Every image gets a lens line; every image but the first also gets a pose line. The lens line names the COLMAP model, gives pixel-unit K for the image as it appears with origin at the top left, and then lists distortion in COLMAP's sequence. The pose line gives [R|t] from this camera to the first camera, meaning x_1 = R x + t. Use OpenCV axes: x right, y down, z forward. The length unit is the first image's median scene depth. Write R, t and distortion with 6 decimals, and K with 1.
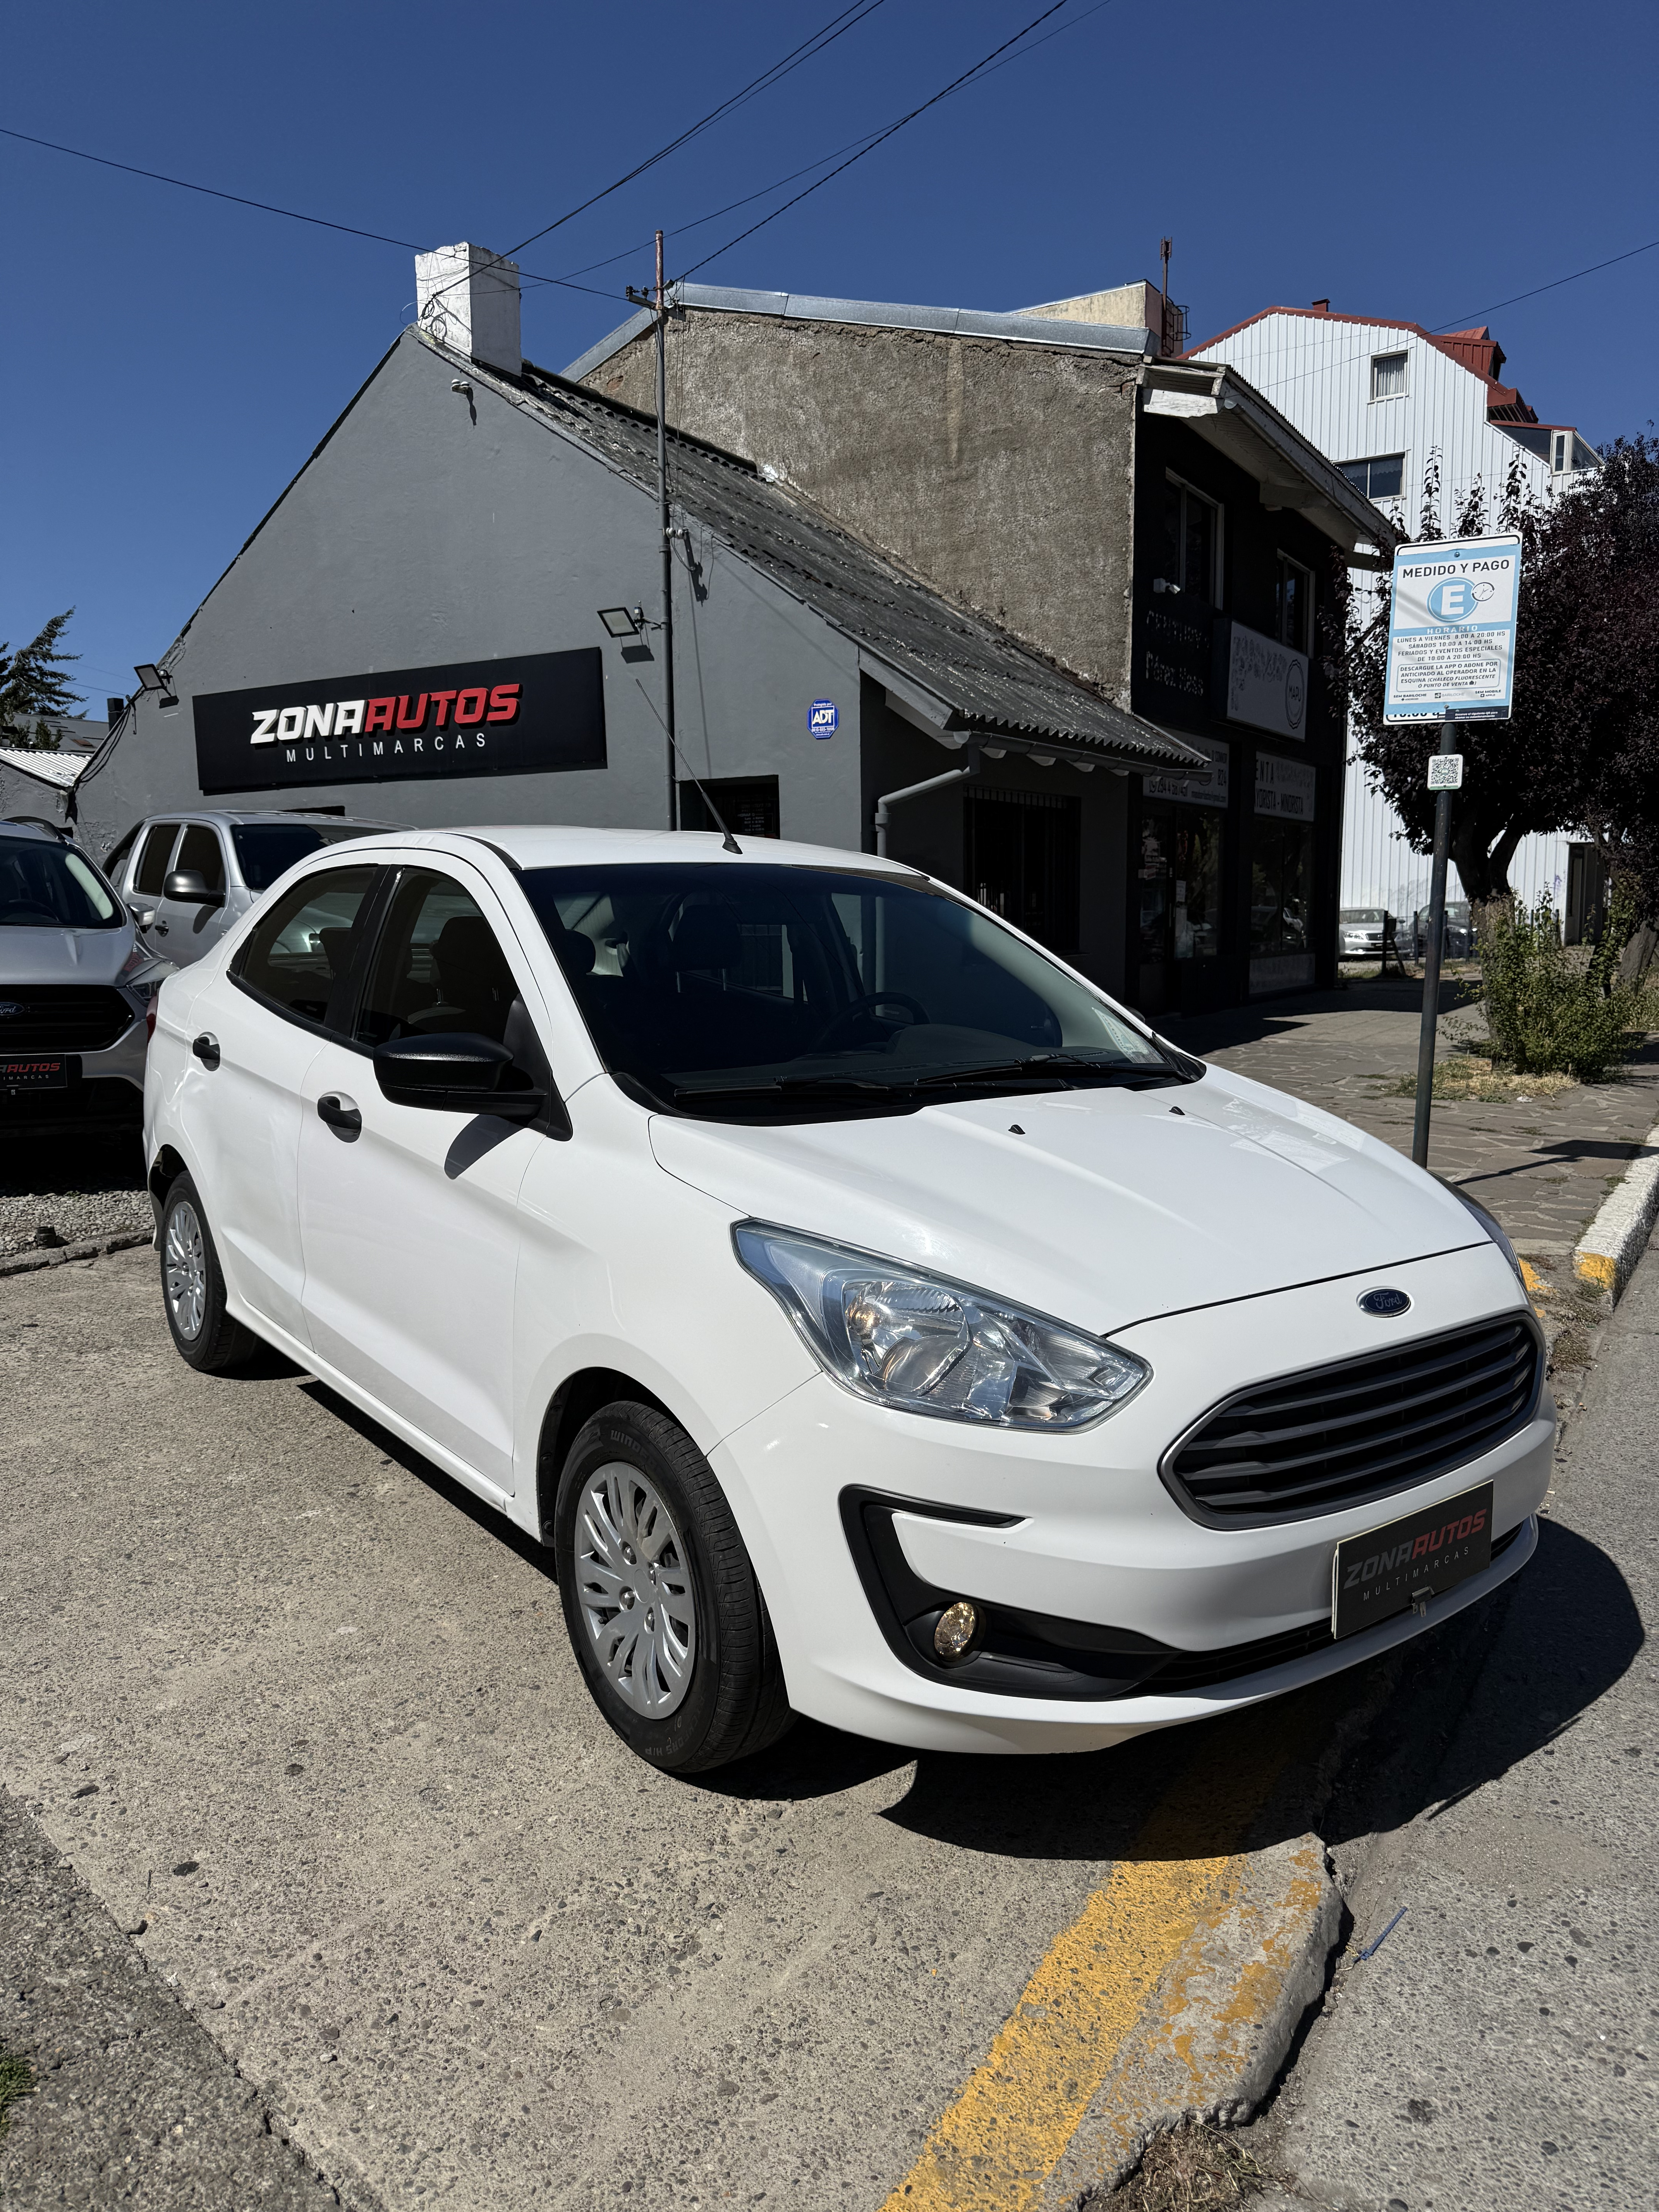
lens RADIAL K [[1553.6, 0, 839.2], [0, 1553.6, 1129.3], [0, 0, 1]] dist [0.027252, -0.041072]
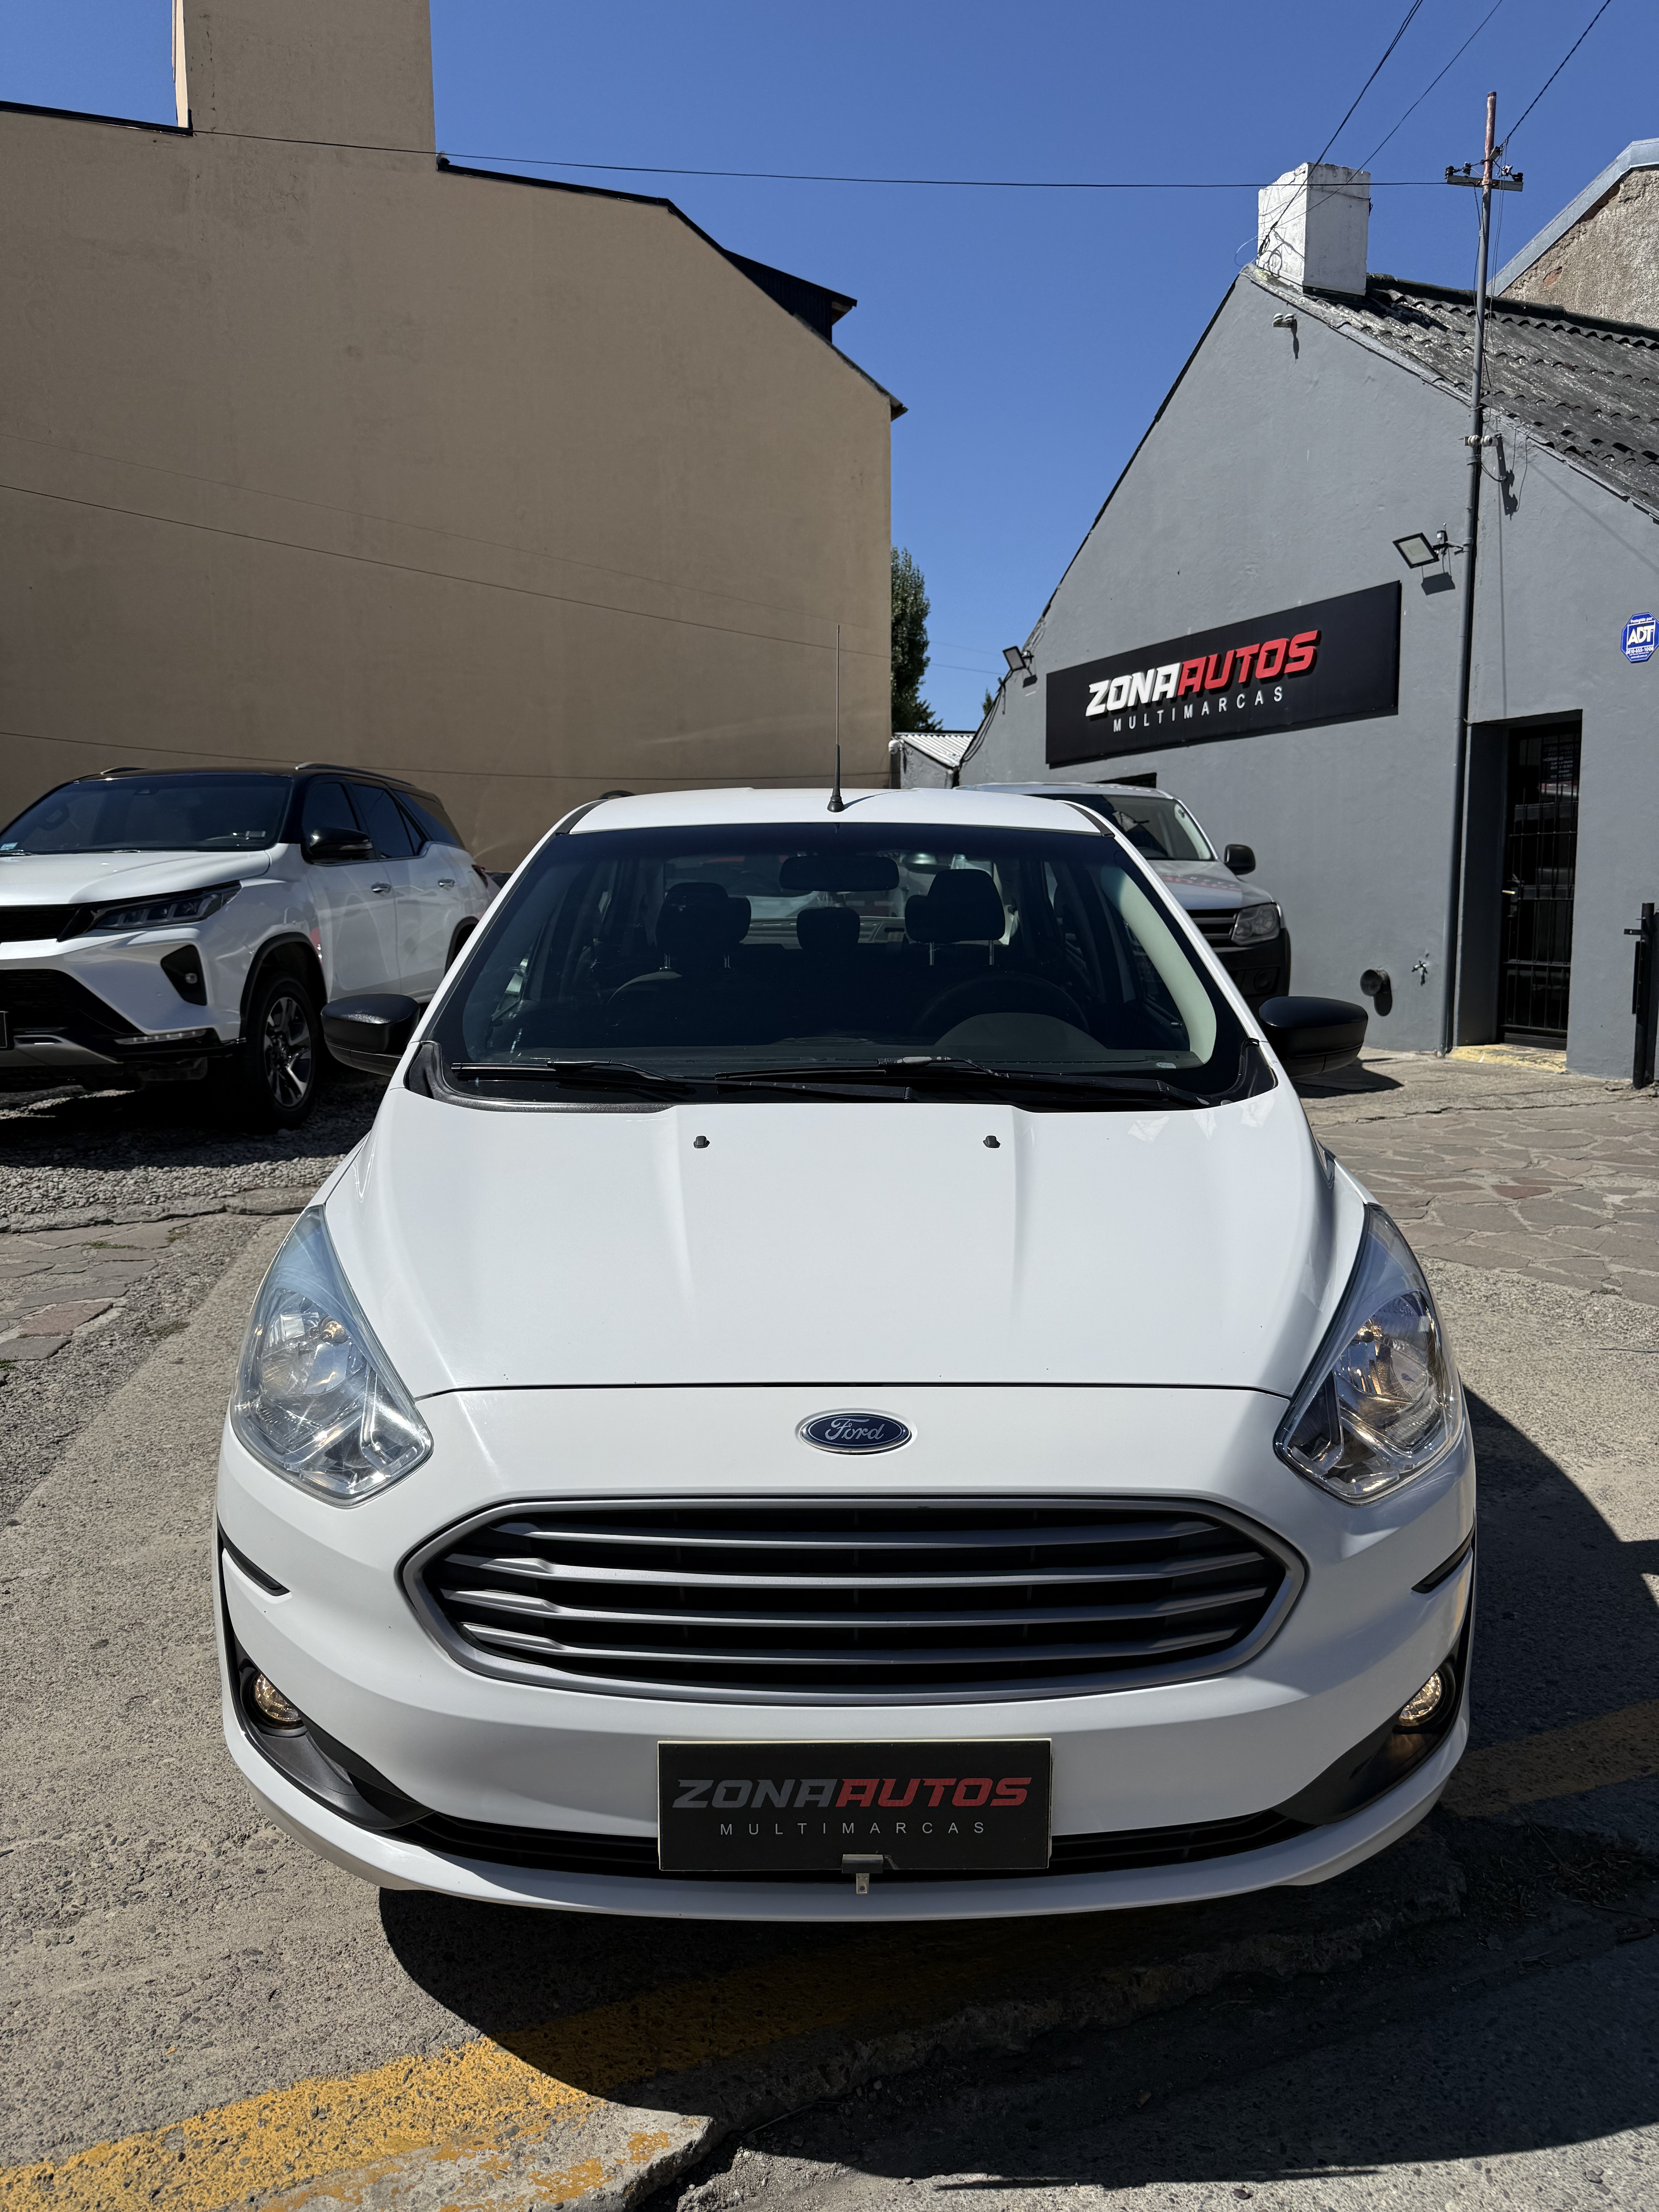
lens RADIAL K [[1559.9, 0, 833.4], [0, 1559.9, 1134.4], [0, 0, 1]] dist [-0.002215, -0.007571]
pose [[0.800458, 0.095663, -0.591705, 0.131749], [-0.082288, 0.995373, 0.049605, -0.009583], [0.593713, 0.008983, 0.804627, 0.078121]]
